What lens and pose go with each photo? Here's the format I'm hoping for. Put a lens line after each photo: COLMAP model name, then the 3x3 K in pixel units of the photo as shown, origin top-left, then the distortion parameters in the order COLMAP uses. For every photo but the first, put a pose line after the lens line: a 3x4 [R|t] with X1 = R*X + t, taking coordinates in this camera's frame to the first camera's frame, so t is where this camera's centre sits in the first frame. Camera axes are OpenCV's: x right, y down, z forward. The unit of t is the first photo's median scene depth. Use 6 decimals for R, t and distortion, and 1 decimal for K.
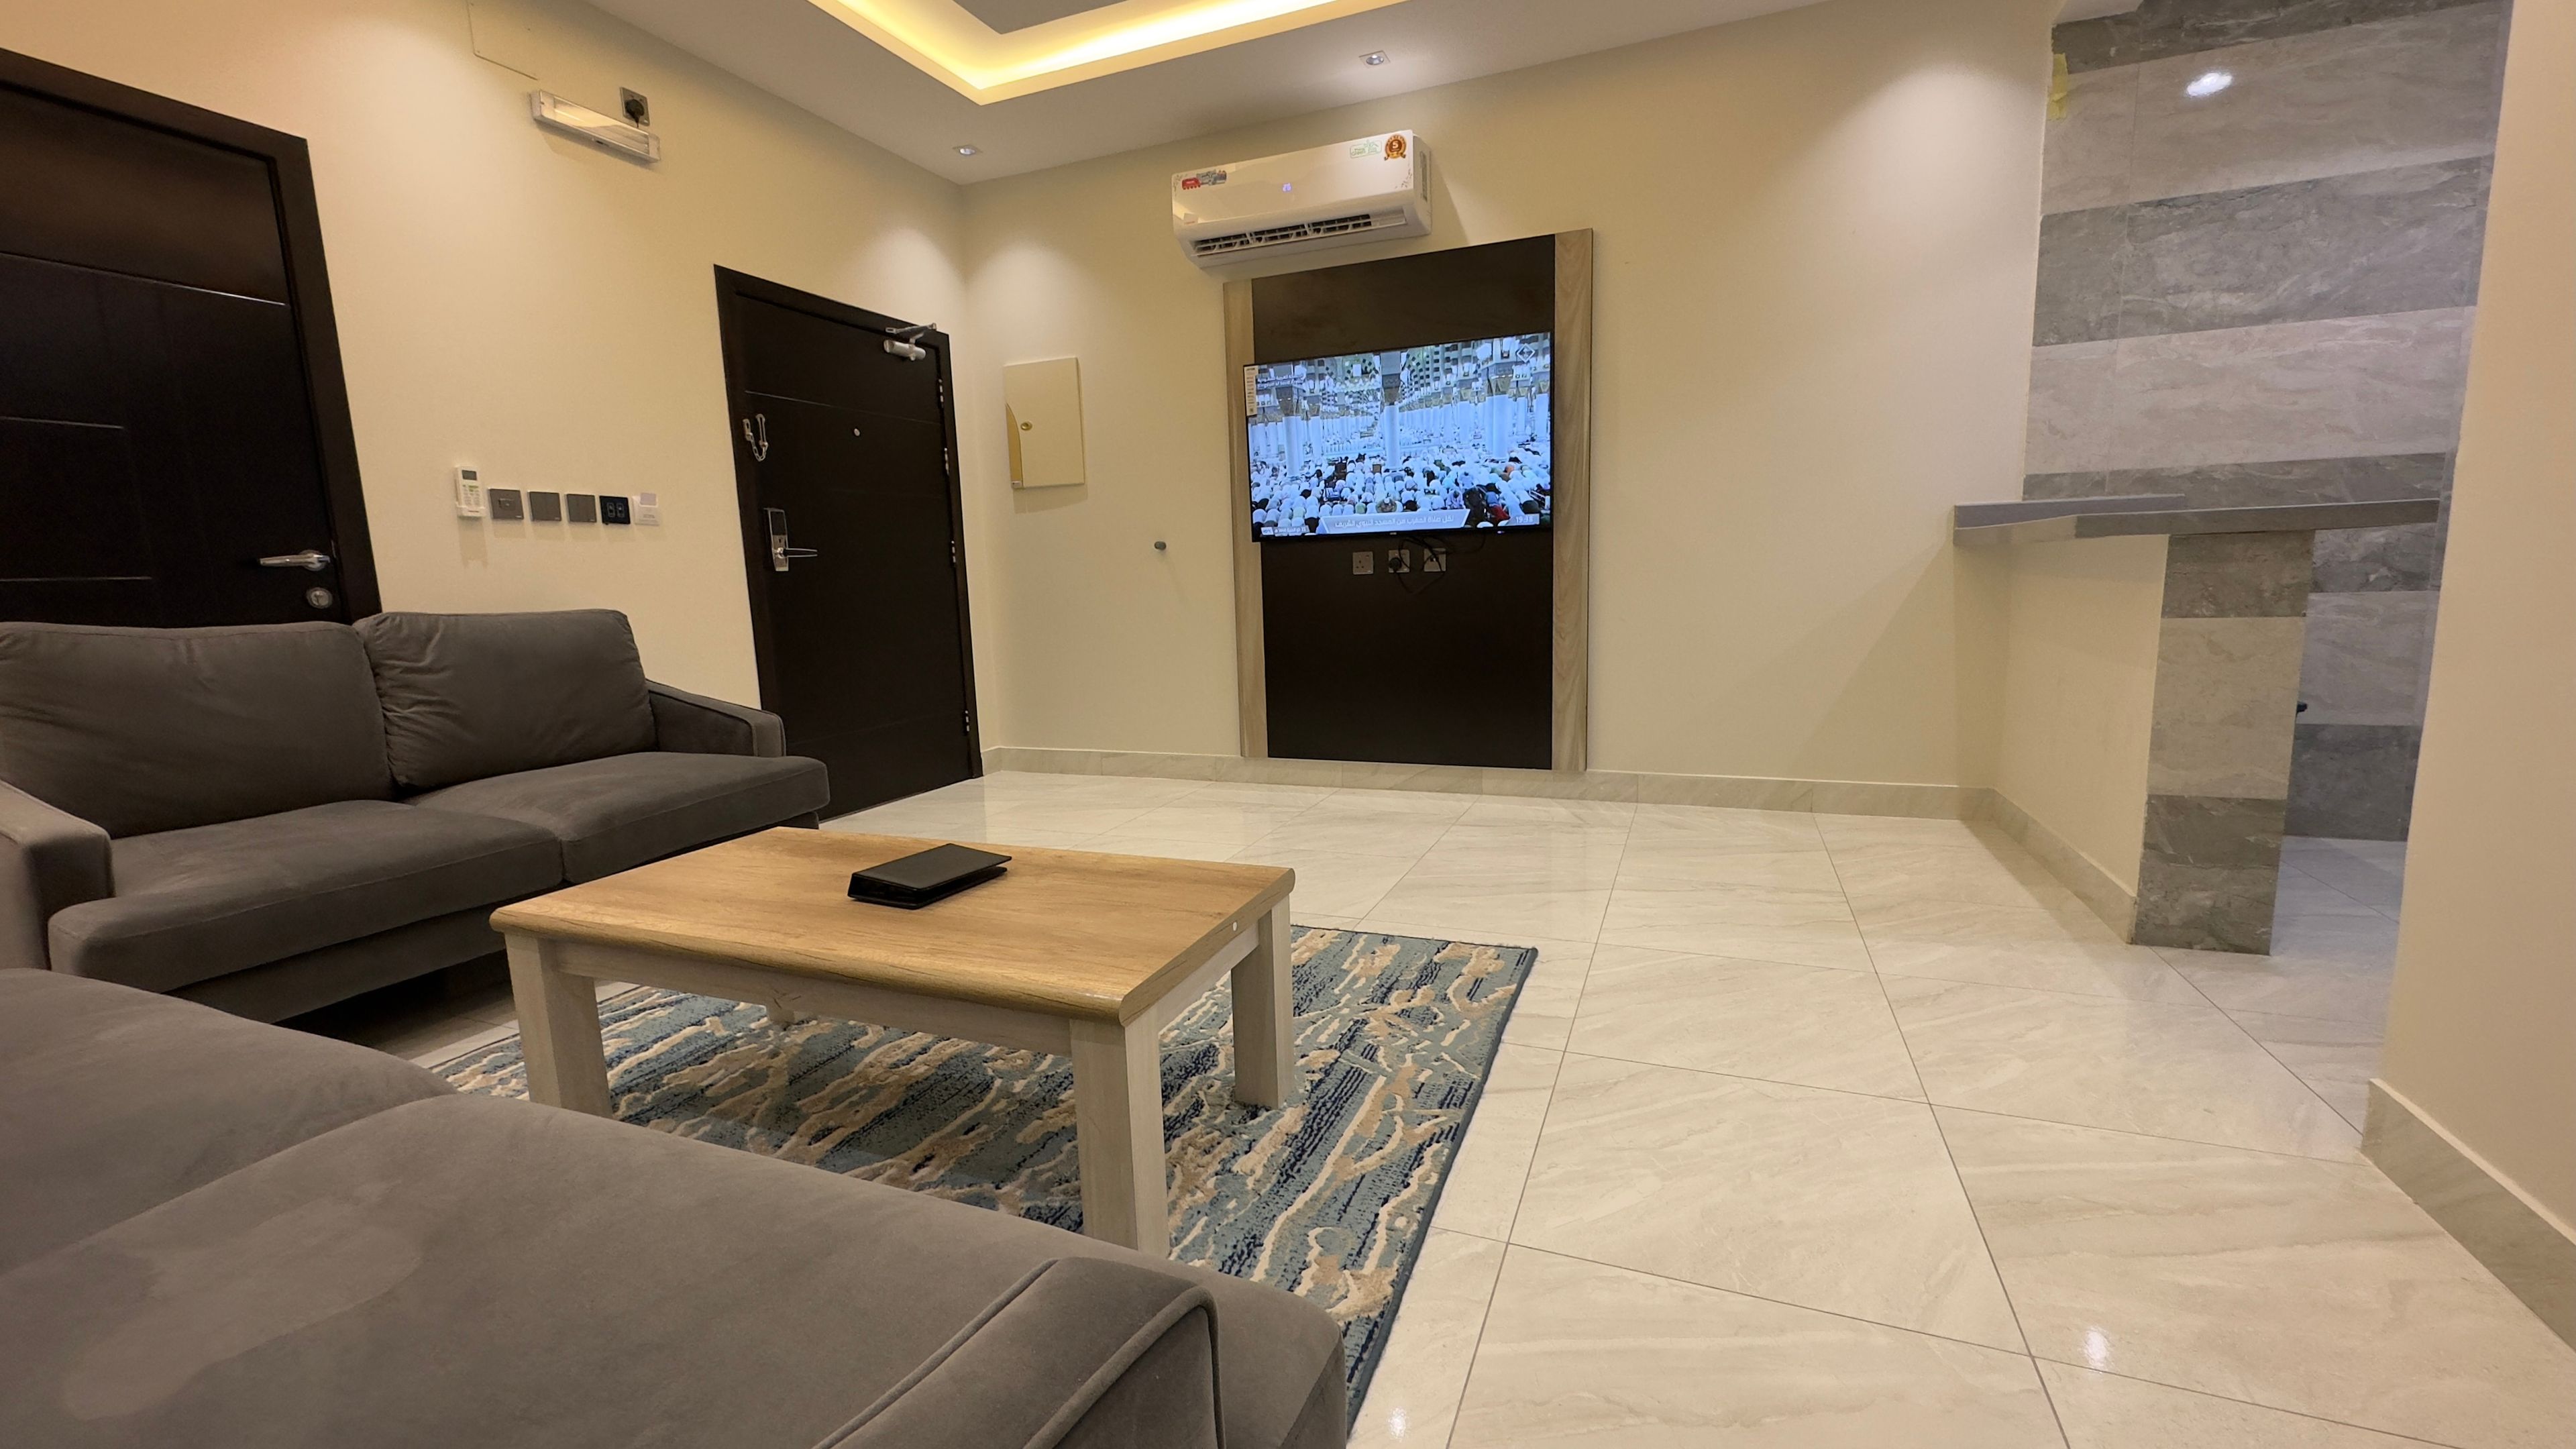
lens RADIAL K [[1024.7, 0, 1288.0], [0, 1024.7, 724.5], [0, 0, 1]] dist [-0.001122, -0.000083]
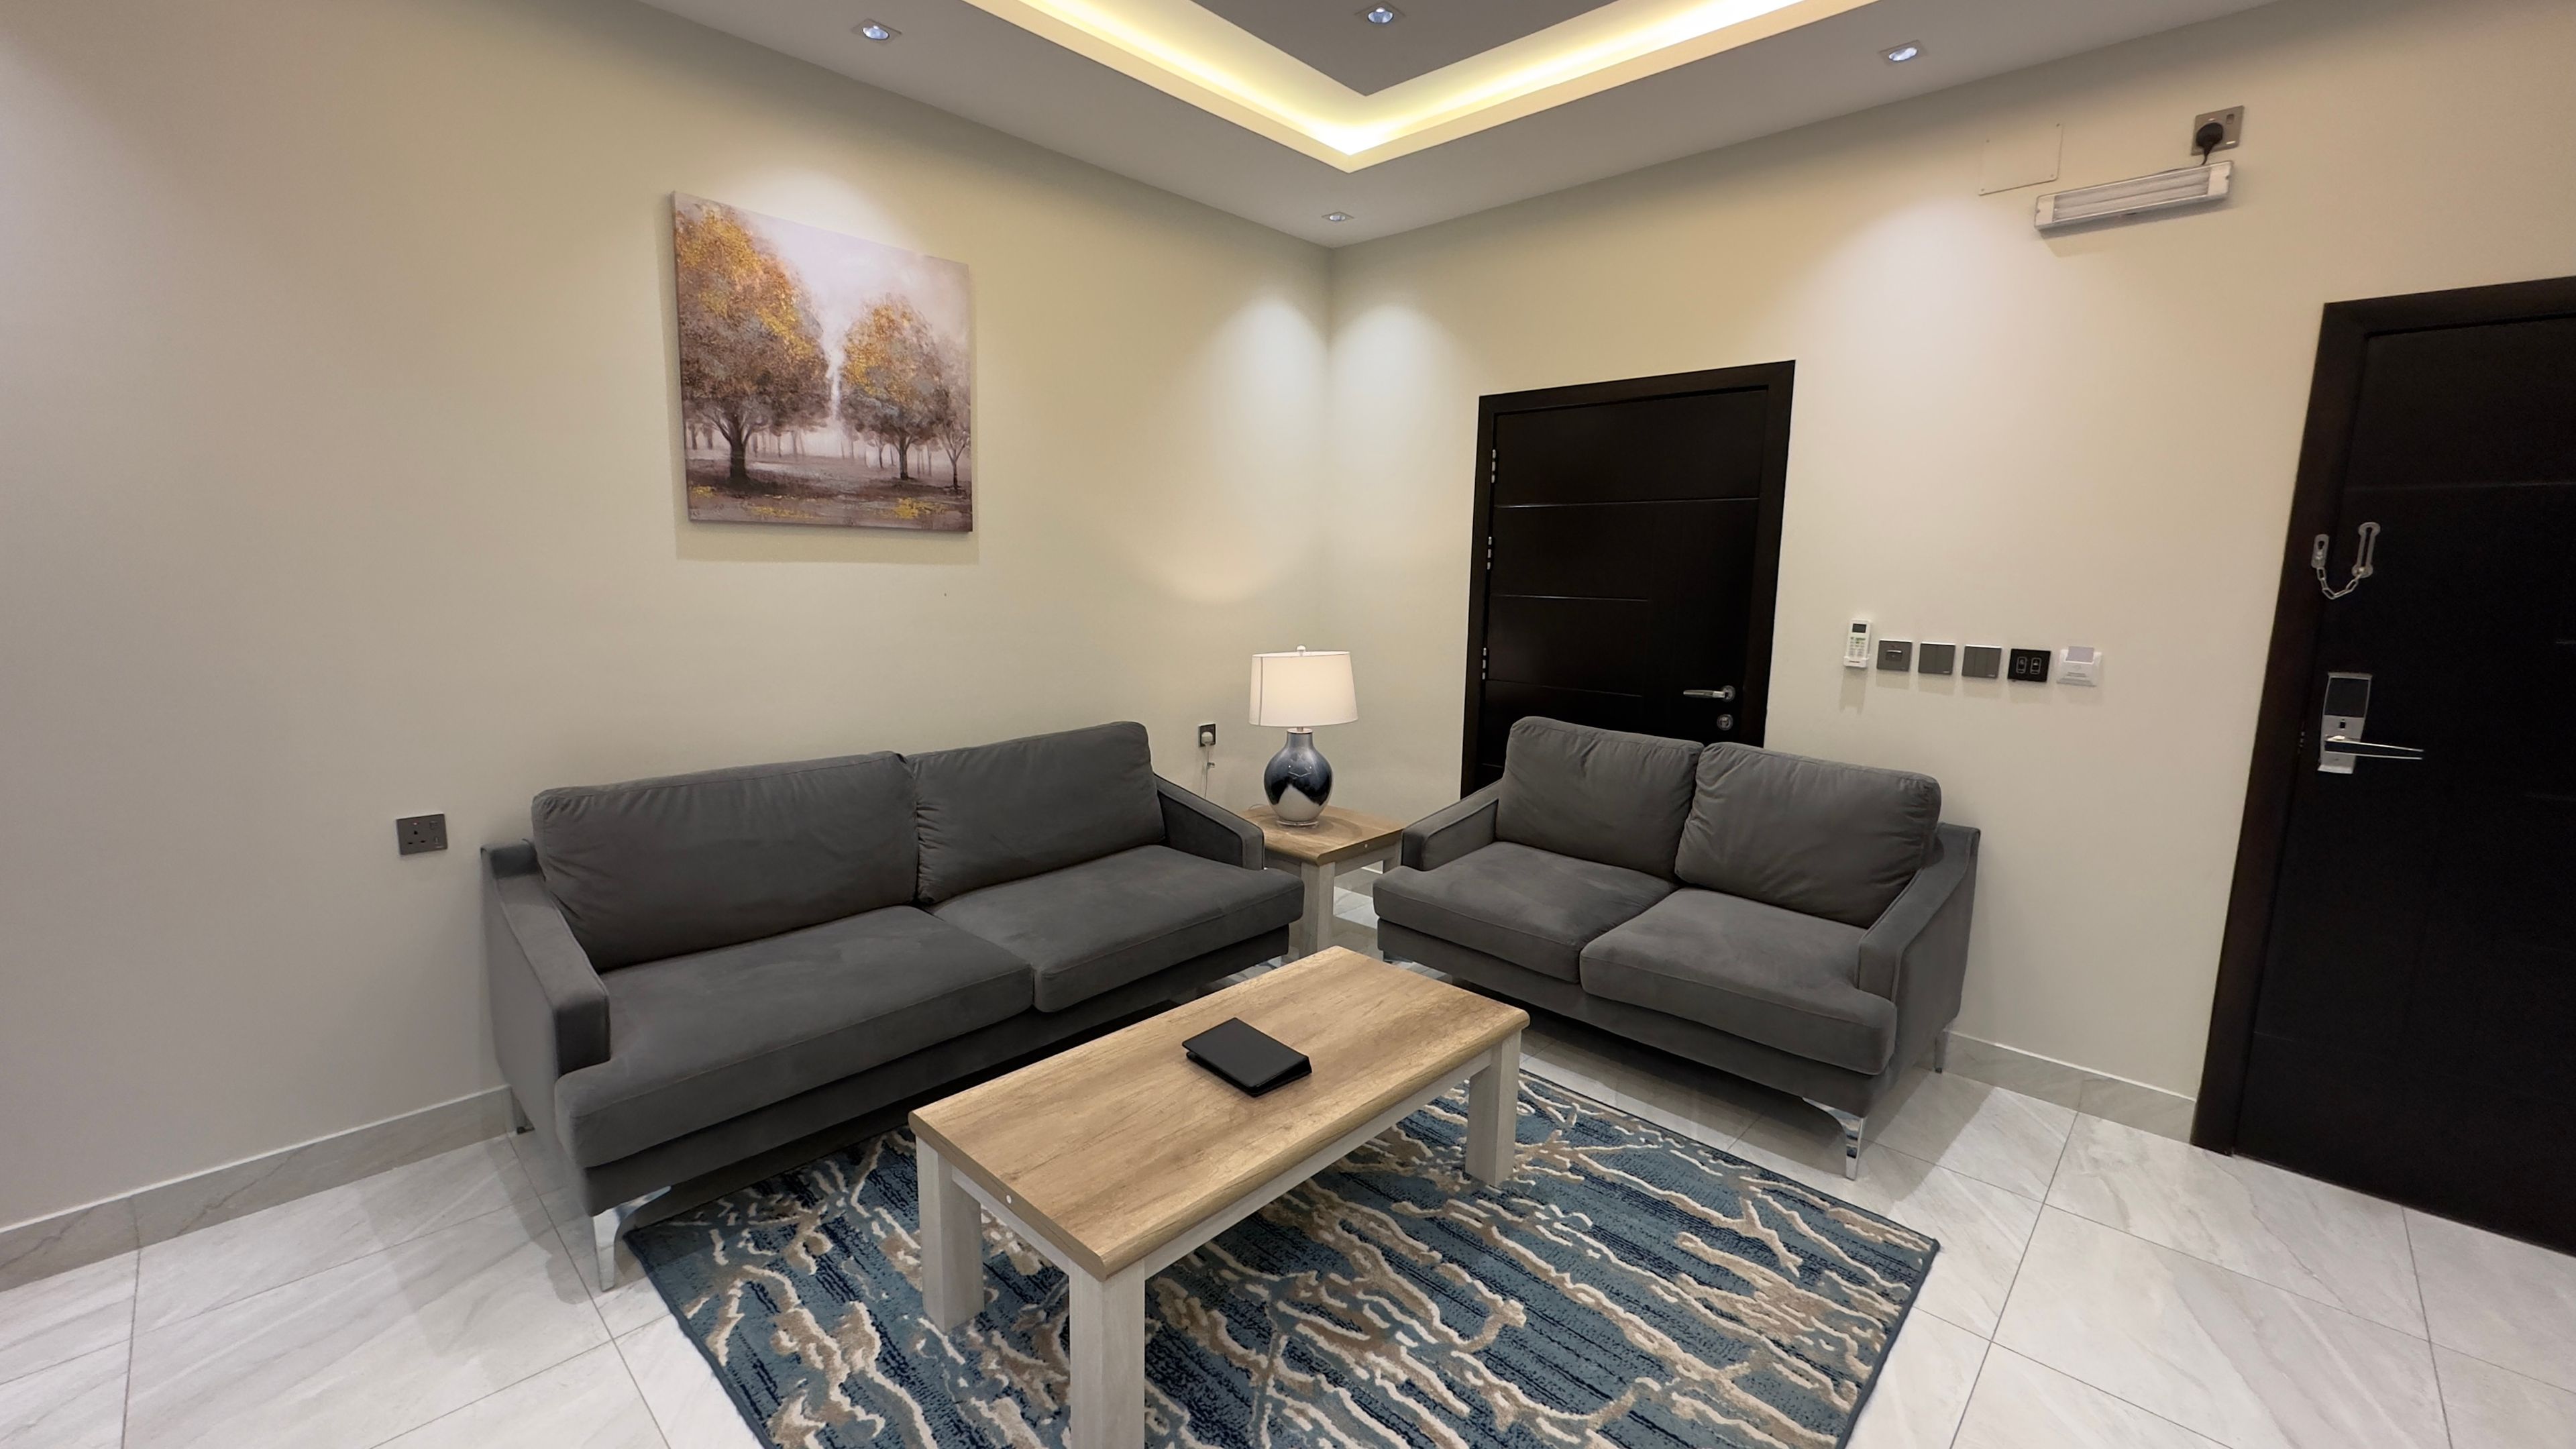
lens RADIAL K [[1024.7, 0, 1288.0], [0, 1024.7, 724.5], [0, 0, 1]] dist [-0.001122, -0.000083]
pose [[-0.372234, 0.166937, -0.913003, 0.397790], [-0.143034, 0.961623, 0.234142, -0.309547], [0.917051, 0.217747, -0.334071, 0.829339]]
